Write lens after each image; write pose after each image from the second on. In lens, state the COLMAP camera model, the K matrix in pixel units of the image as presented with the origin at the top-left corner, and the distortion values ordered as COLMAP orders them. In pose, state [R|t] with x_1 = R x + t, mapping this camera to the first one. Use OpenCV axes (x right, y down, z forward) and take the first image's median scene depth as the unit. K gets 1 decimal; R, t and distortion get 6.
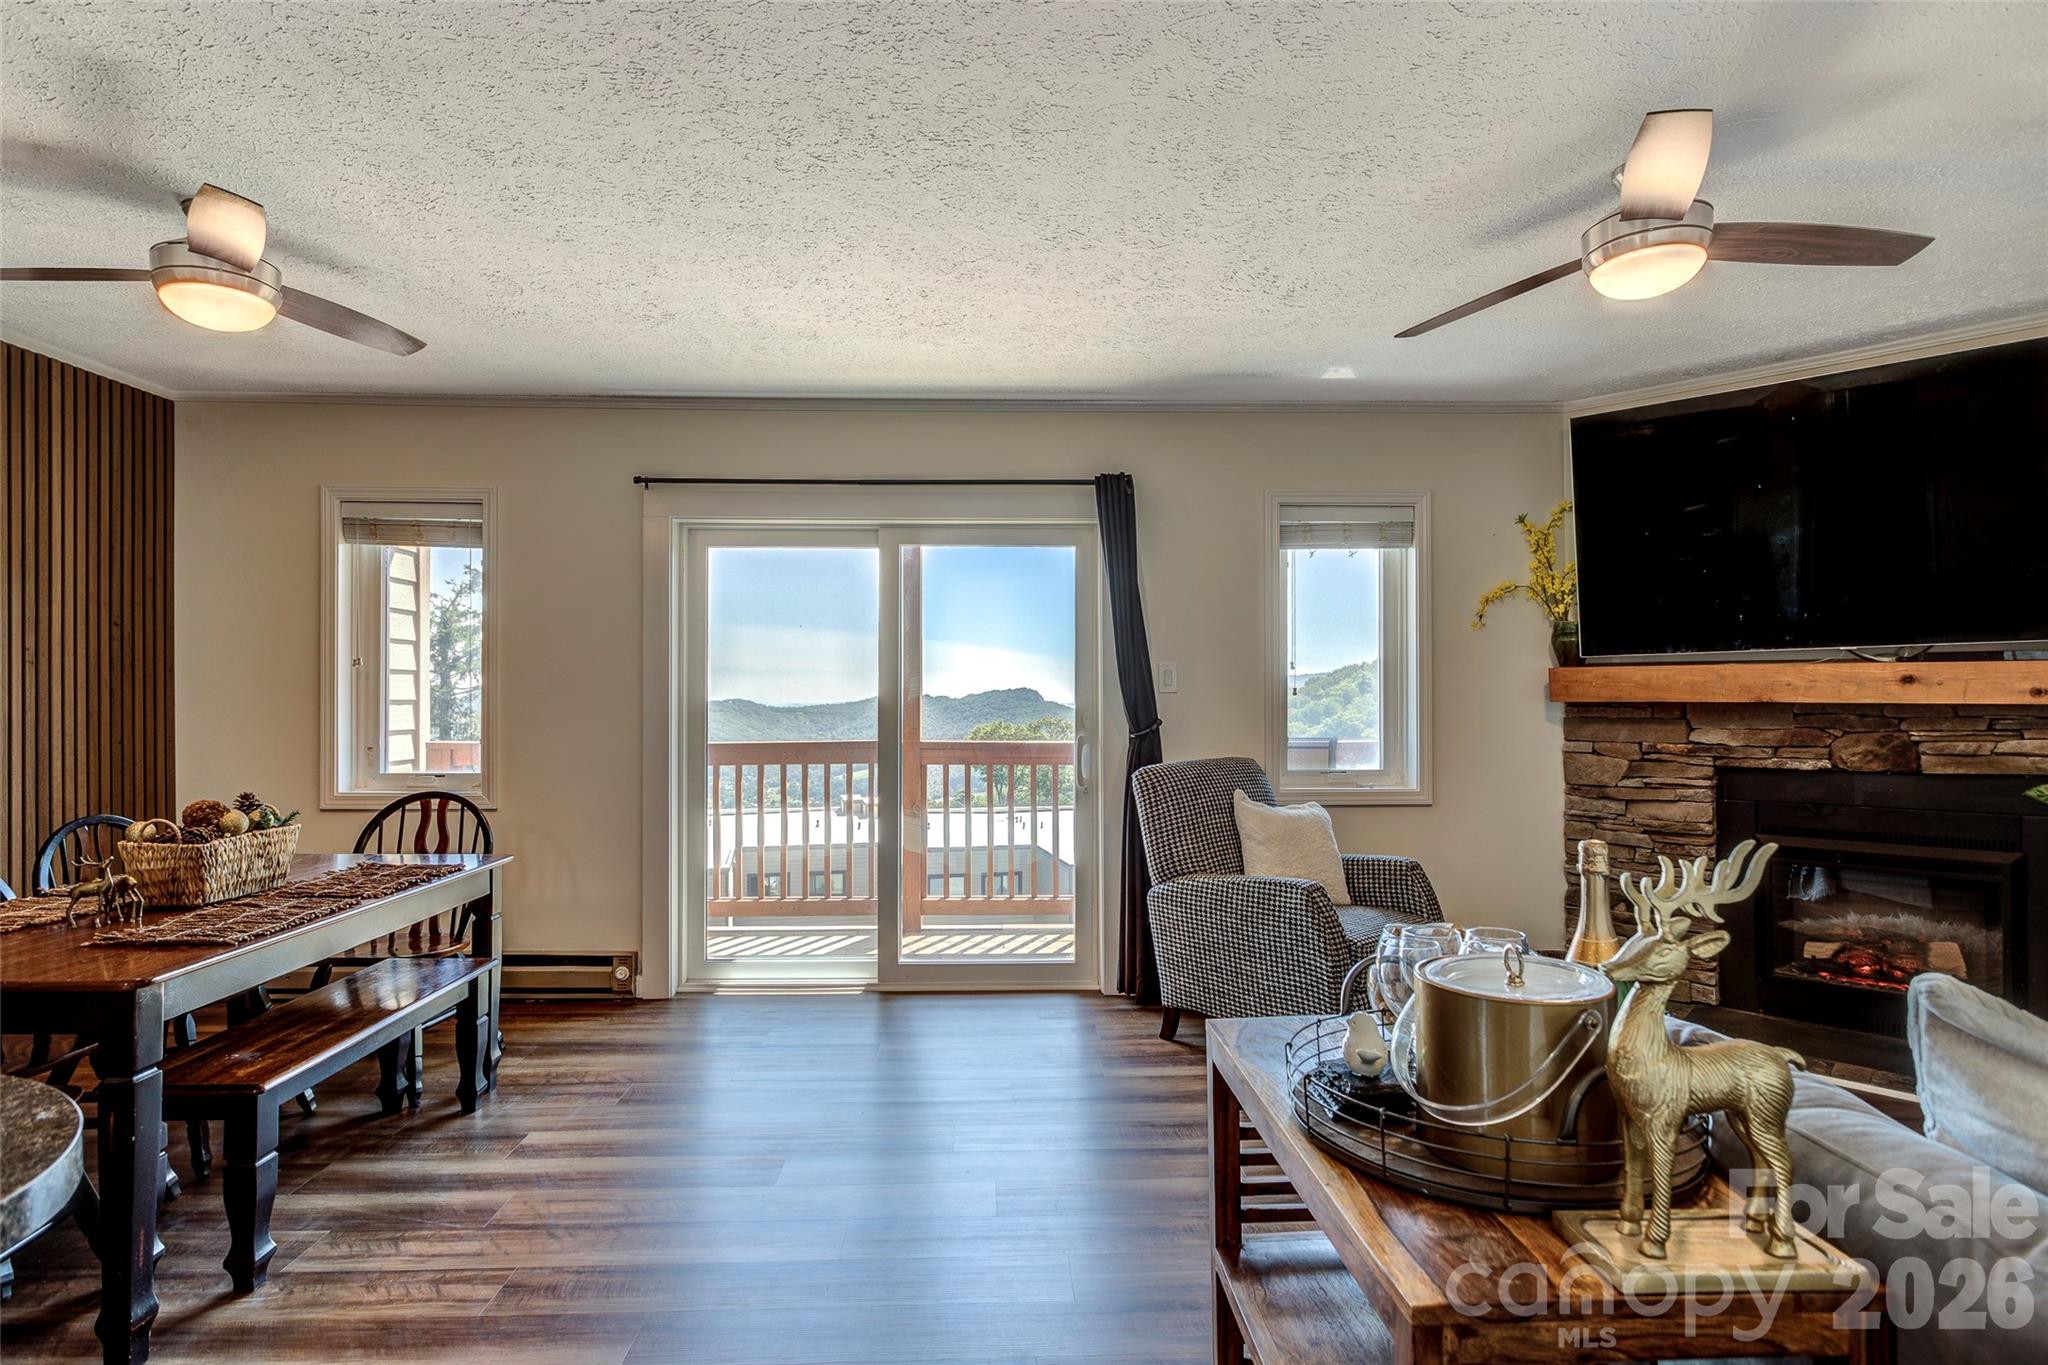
lens RADIAL K [[1047.0, 0, 1011.8], [0, 1047.0, 684.8], [0, 0, 1]] dist [-0.001454, 0.004079]
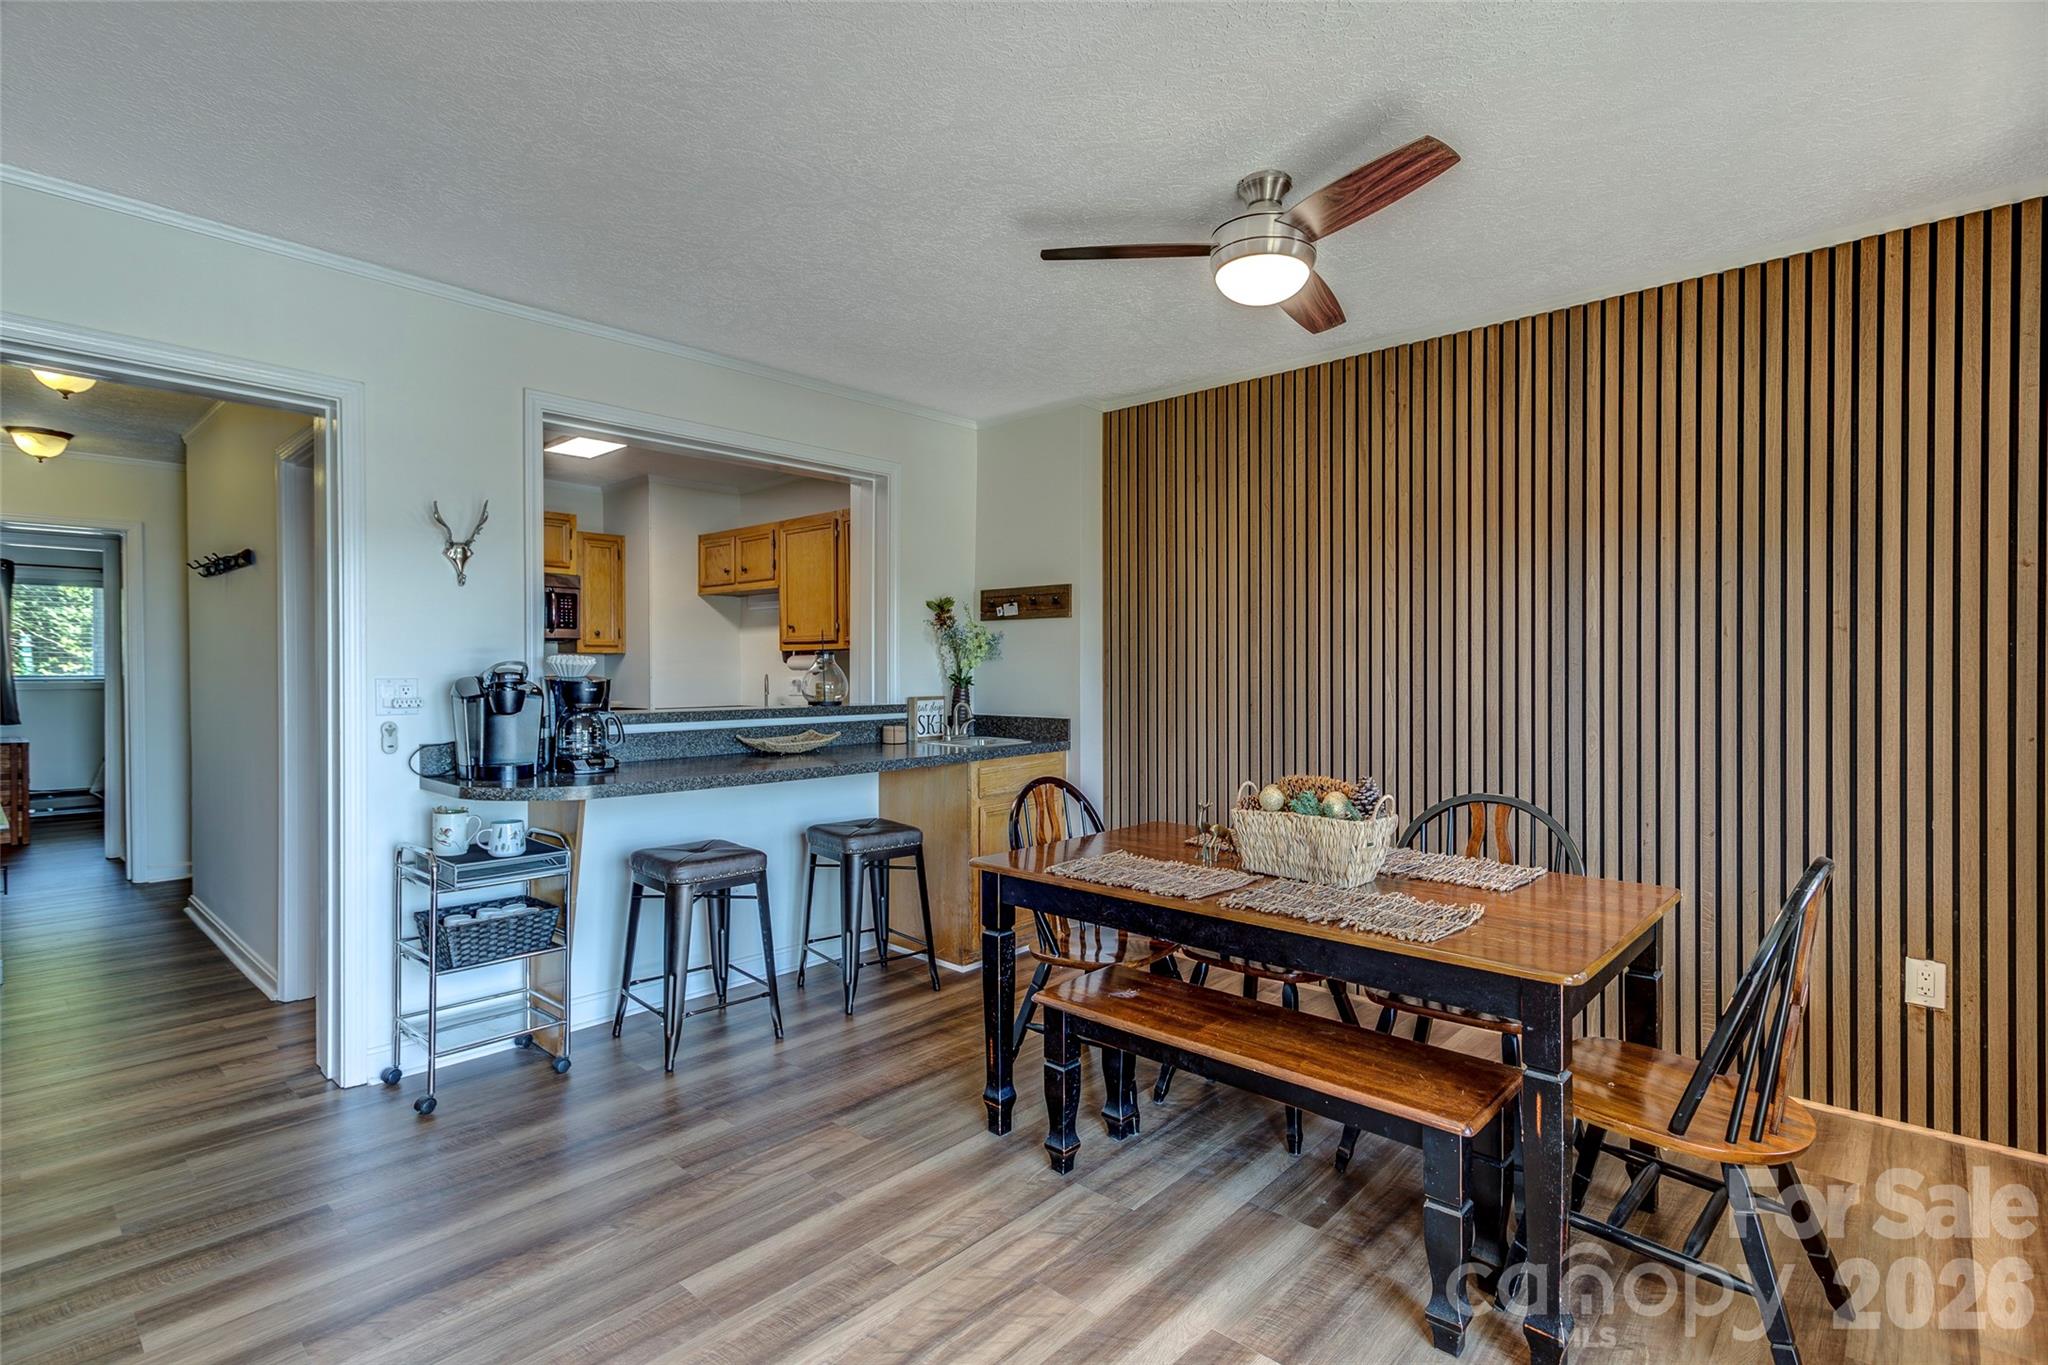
lens RADIAL K [[1018.2, 0, 1057.6], [0, 1018.2, 683.6], [0, 0, 1]] dist [0.002885, 0.005003]
pose [[-0.701991, 0.009098, -0.712128, 0.054996], [0.005397, 0.999958, 0.007455, 0.011862], [0.712166, 0.001390, -0.702010, 1.107623]]
